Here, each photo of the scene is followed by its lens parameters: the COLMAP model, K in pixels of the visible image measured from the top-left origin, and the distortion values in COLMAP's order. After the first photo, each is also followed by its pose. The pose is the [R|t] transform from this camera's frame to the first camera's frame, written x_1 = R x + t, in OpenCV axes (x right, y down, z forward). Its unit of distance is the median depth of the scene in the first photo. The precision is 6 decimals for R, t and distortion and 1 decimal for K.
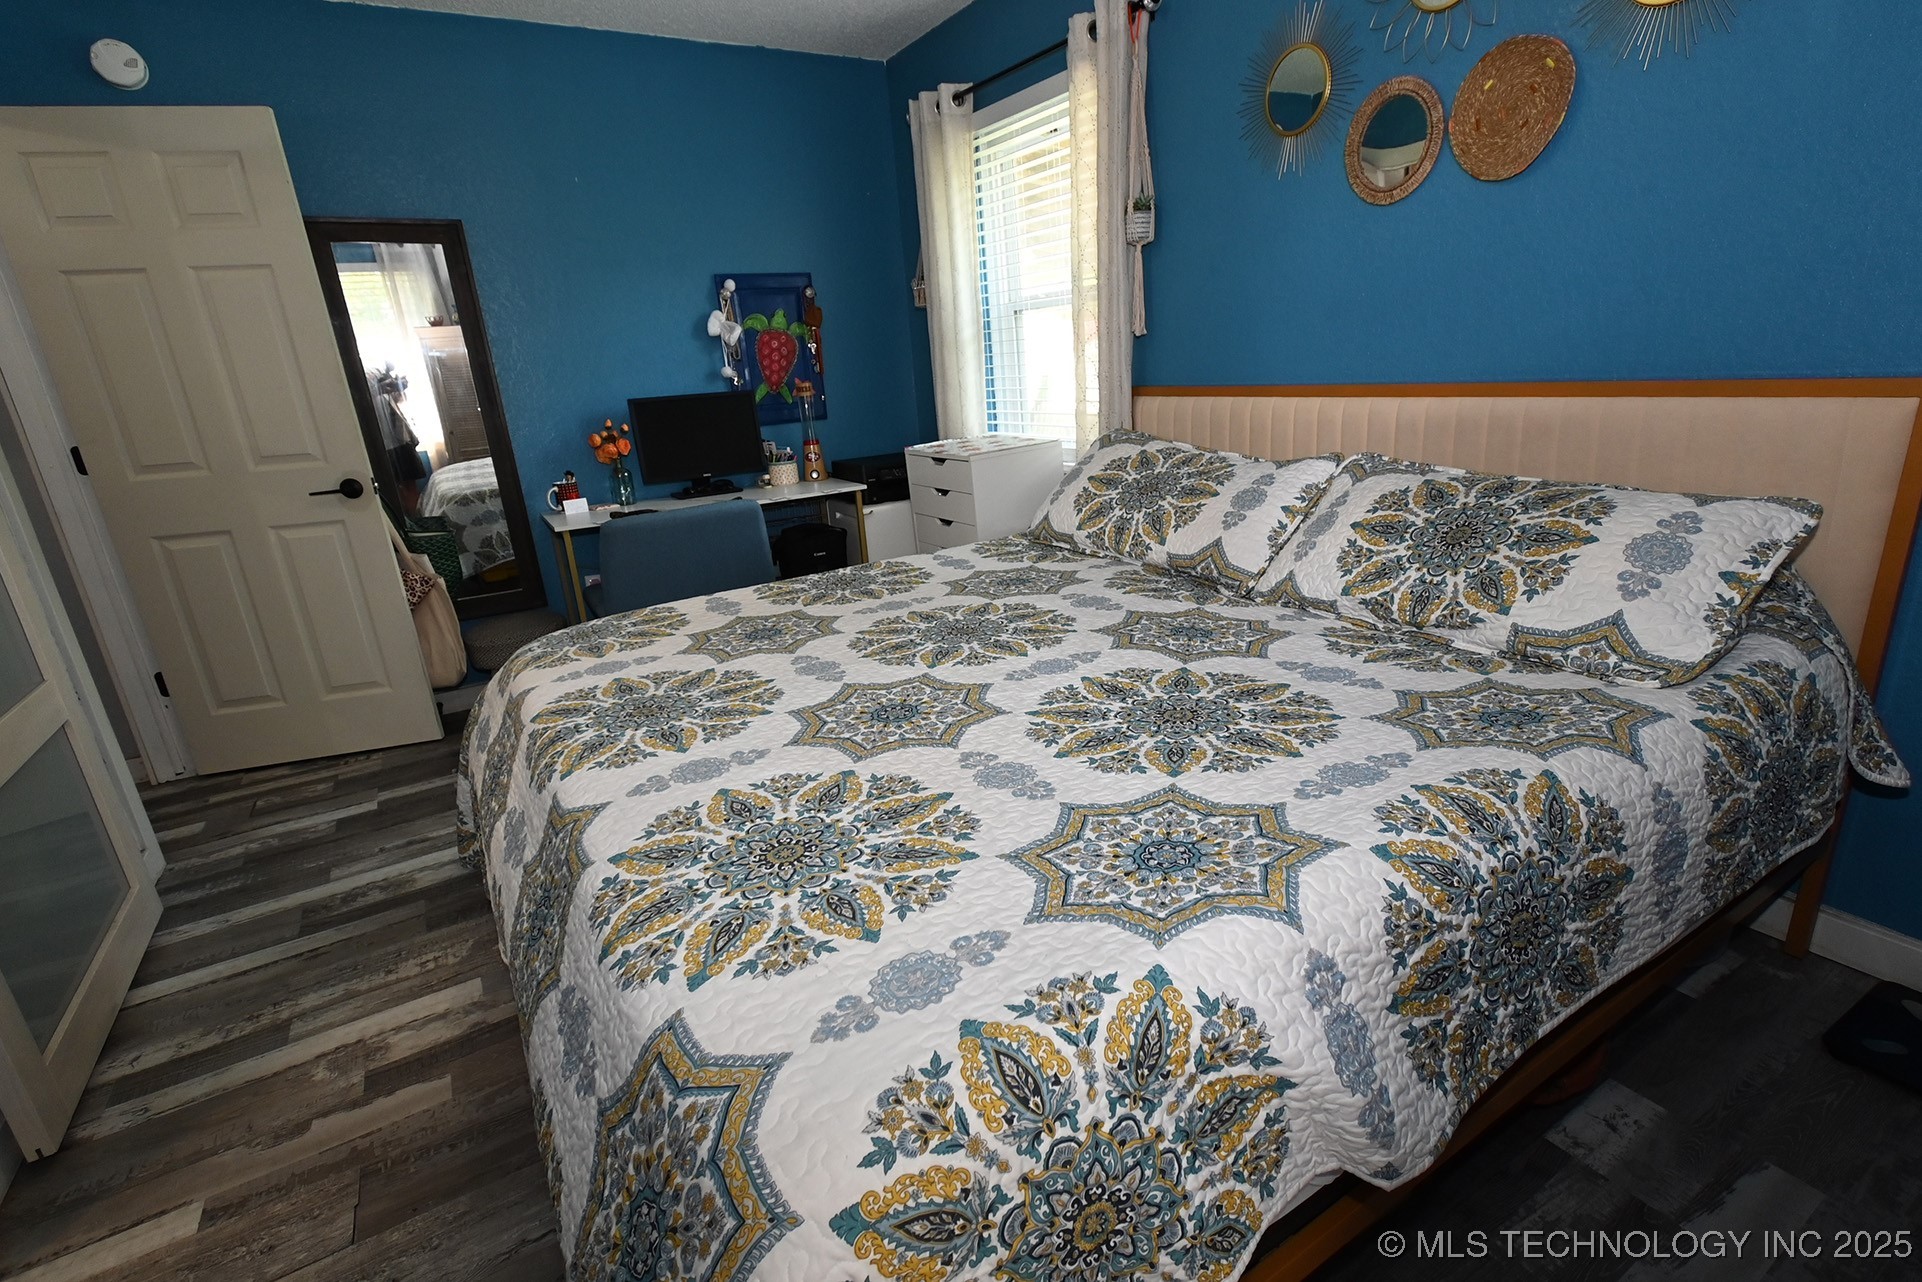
lens RADIAL K [[856.0, 0, 971.1], [0, 856.0, 639.9], [0, 0, 1]] dist [0.007405, -0.002769]
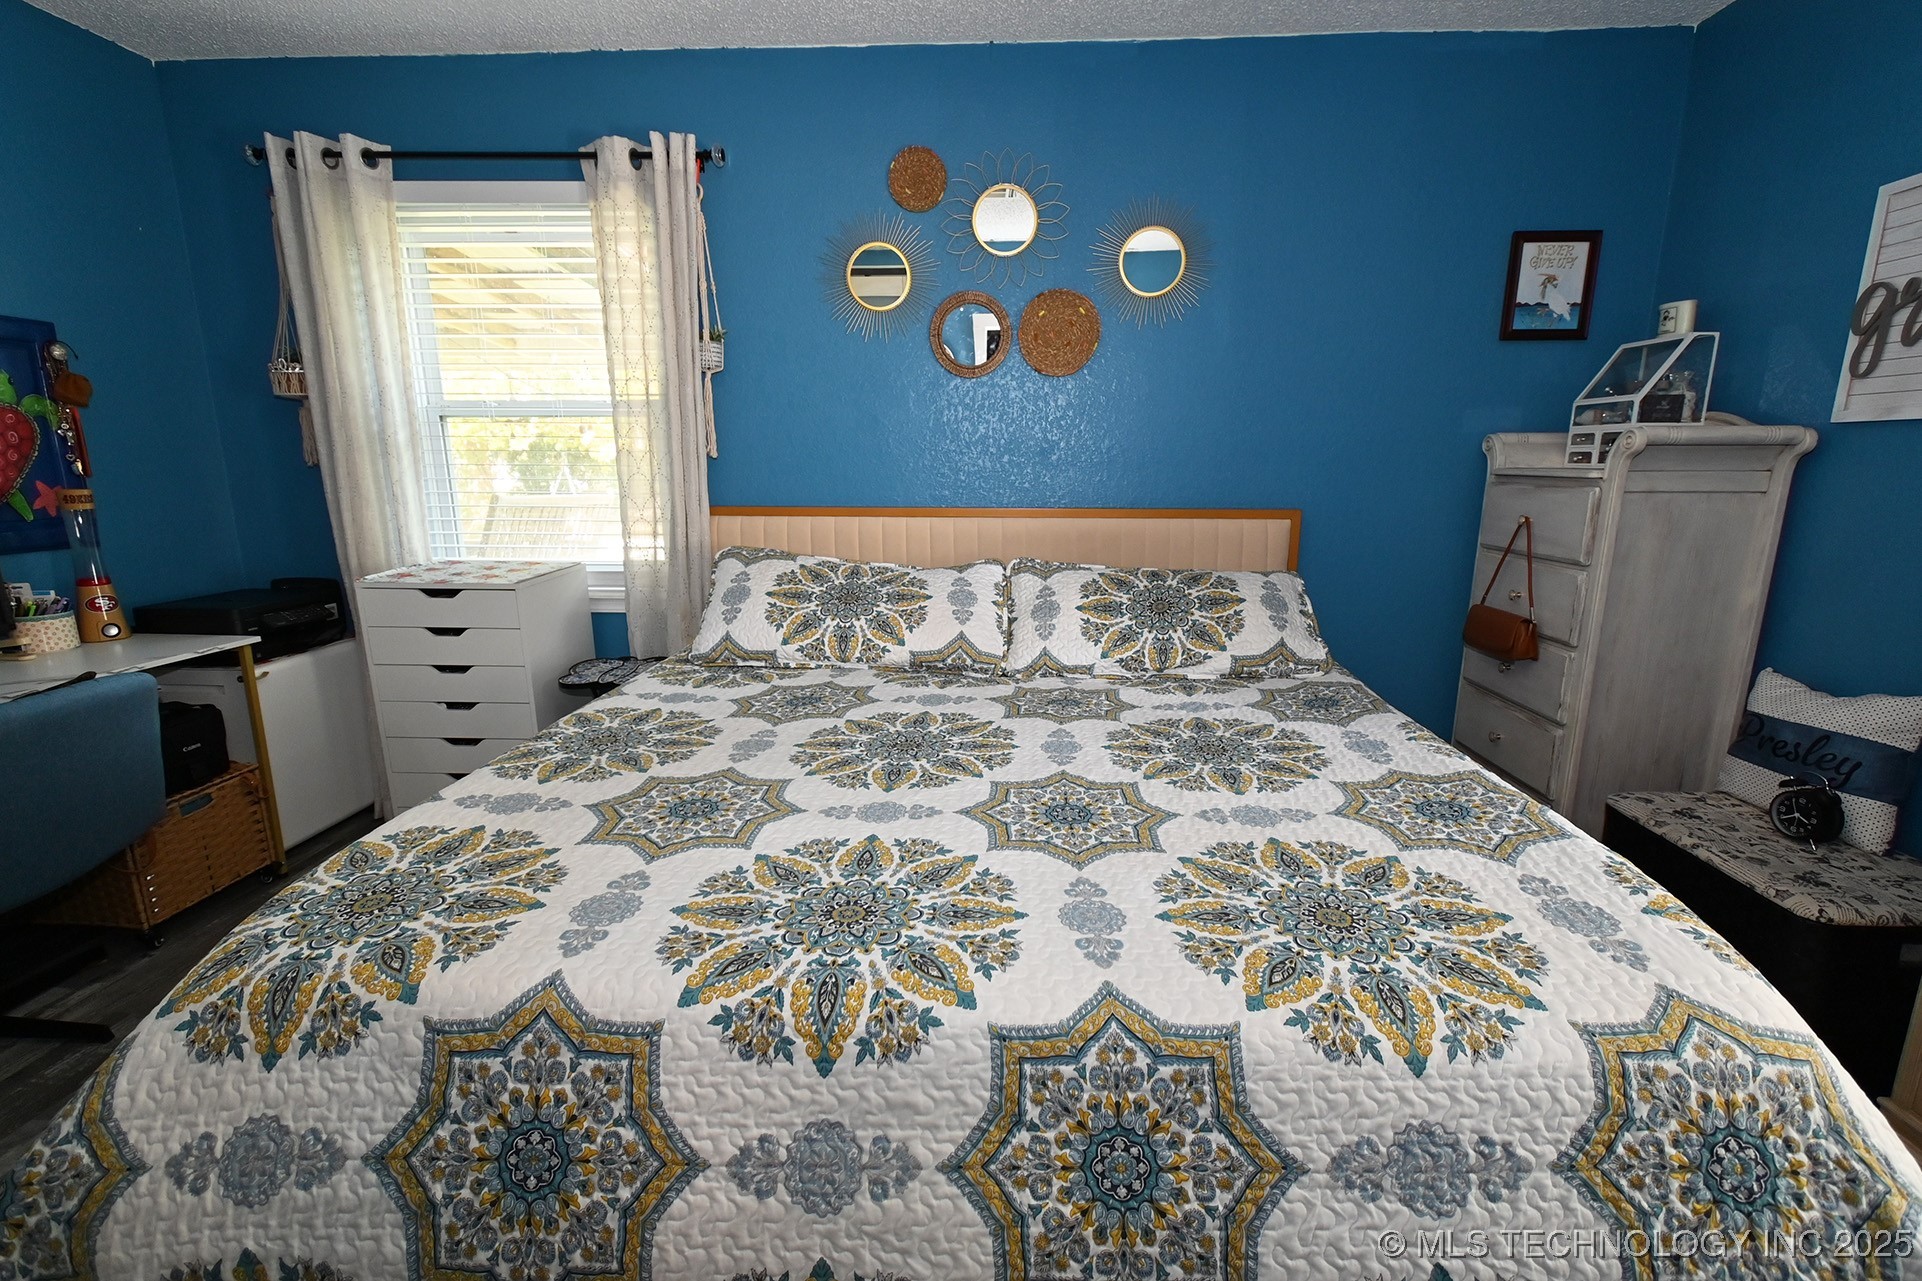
lens RADIAL K [[805.5, 0, 991.4], [0, 805.5, 640.1], [0, 0, 1]] dist [-0.001247, -0.000543]
pose [[0.602781, -0.107801, 0.790591, -0.644998], [0.211356, 0.977010, -0.027926, -0.079074], [-0.769405, 0.183929, 0.611708, 0.339273]]
